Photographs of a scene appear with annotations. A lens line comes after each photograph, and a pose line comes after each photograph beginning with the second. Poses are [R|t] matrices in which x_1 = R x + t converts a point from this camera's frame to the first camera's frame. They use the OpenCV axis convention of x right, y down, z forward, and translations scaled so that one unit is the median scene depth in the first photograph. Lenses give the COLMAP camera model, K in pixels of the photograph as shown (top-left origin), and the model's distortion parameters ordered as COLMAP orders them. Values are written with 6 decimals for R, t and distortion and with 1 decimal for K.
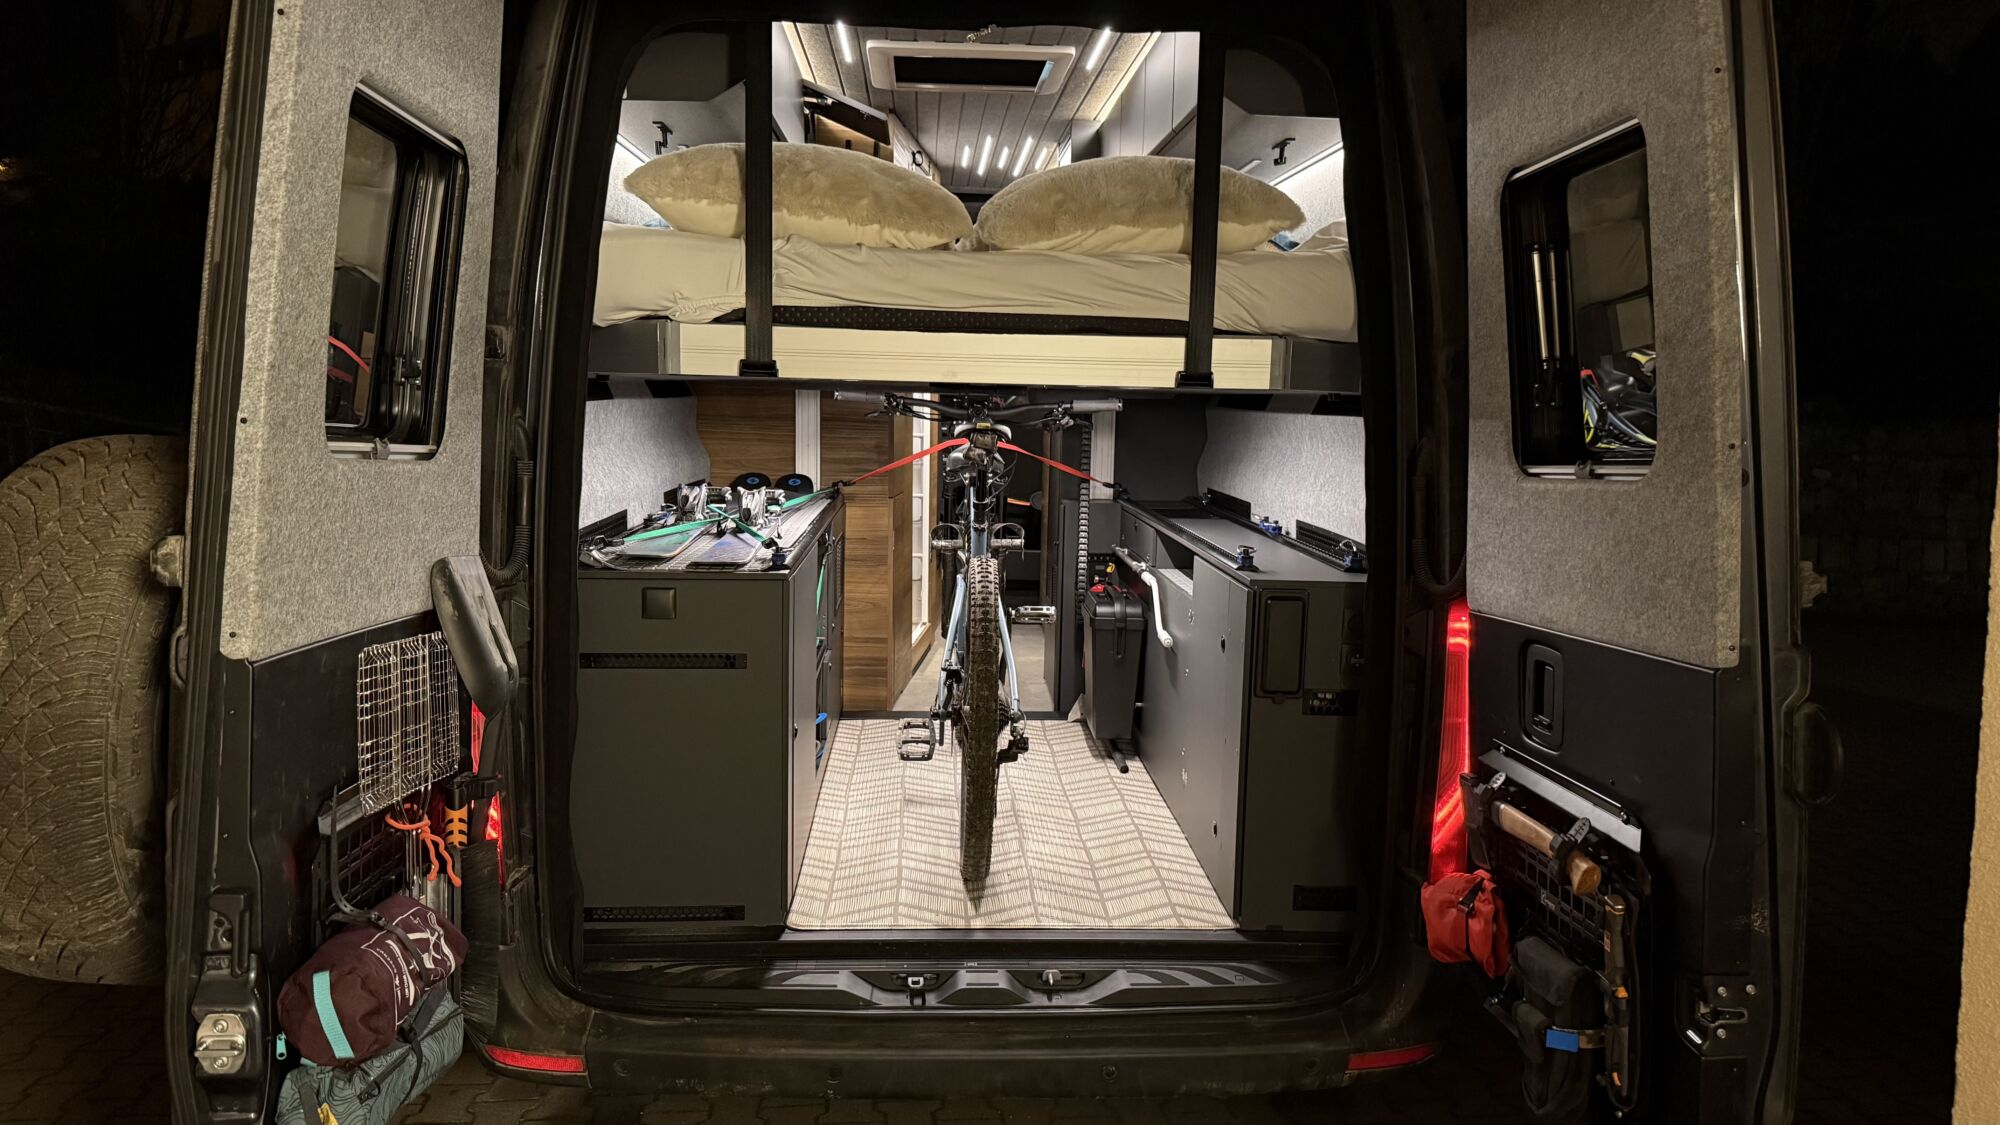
lens RADIAL K [[1516.4, 0, 999.7], [0, 1516.4, 525.9], [0, 0, 1]] dist [0.033378, -0.002572]
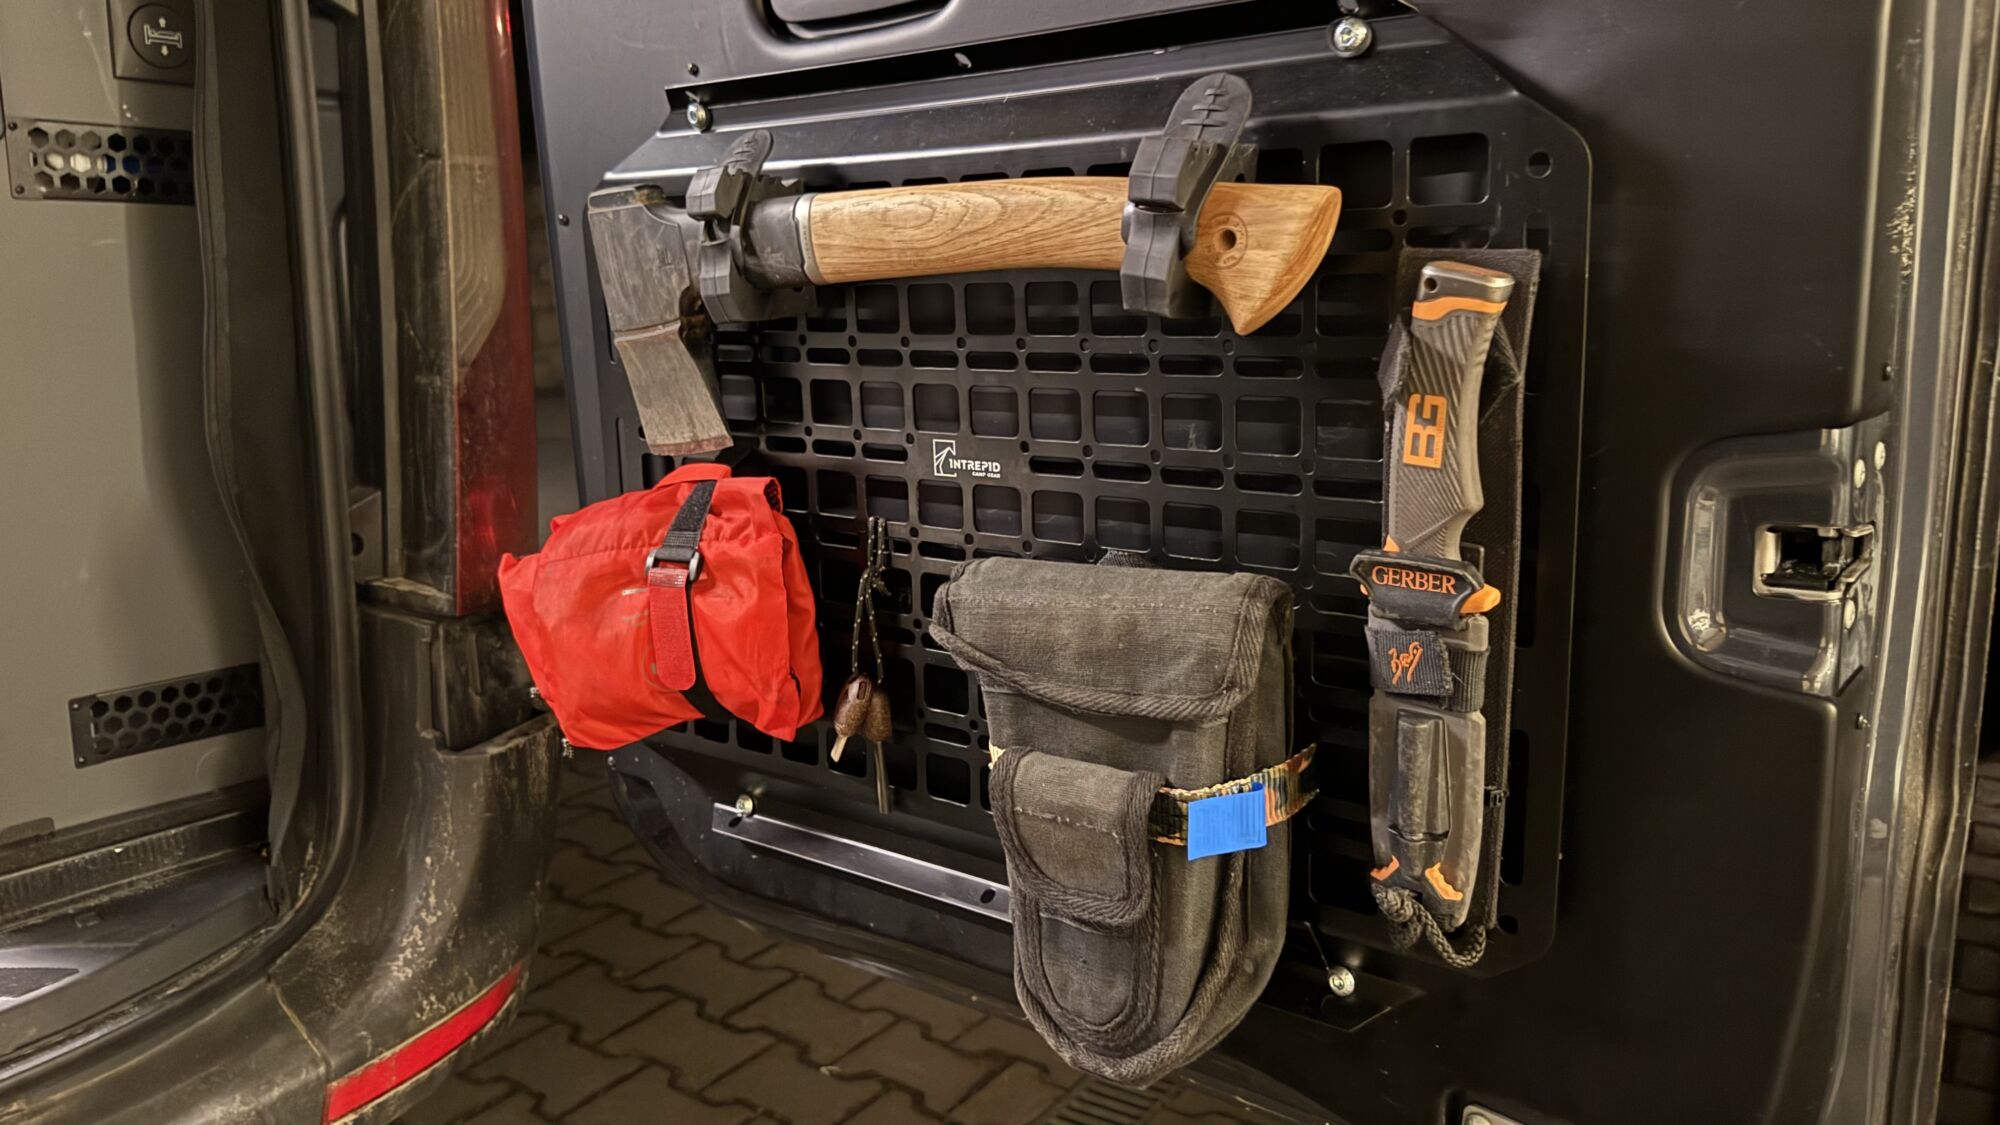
lens RADIAL K [[1516.4, 0, 999.7], [0, 1516.4, 525.9], [0, 0, 1]] dist [0.033378, -0.002572]
pose [[0.694711, -0.158377, 0.701637, 0.102195], [0.092573, 0.987032, 0.131139, 0.175764], [-0.713307, -0.026151, 0.700363, 0.614715]]
